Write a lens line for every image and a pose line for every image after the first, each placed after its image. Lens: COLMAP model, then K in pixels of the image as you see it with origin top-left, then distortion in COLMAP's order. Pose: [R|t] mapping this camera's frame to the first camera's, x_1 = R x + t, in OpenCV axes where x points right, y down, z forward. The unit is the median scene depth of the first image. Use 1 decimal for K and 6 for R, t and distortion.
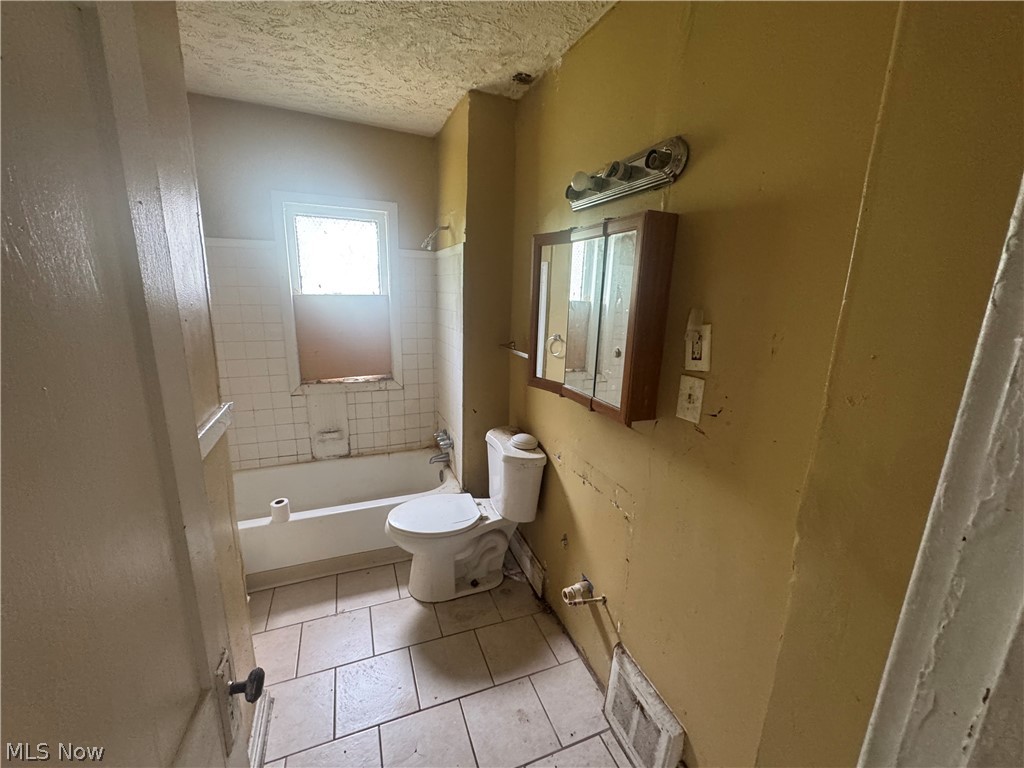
lens RADIAL K [[410.0, 0, 510.8], [0, 410.0, 383.1], [0, 0, 1]] dist [-0.005811, 0.000610]
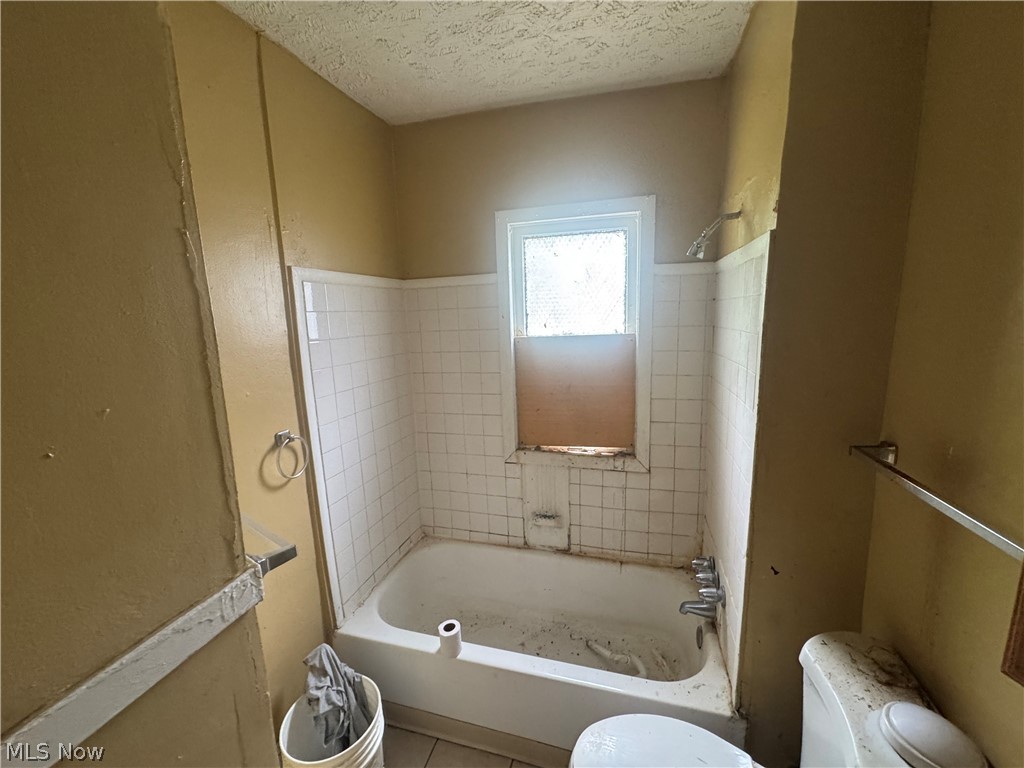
lens RADIAL K [[410.0, 0, 512.1], [0, 410.0, 383.7], [0, 0, 1]] dist [-0.005811, 0.000610]
pose [[0.789899, 0.049176, -0.611261, -0.041692], [-0.085312, 0.995899, -0.030124, -0.096243], [0.607273, 0.075943, 0.790855, 0.349428]]
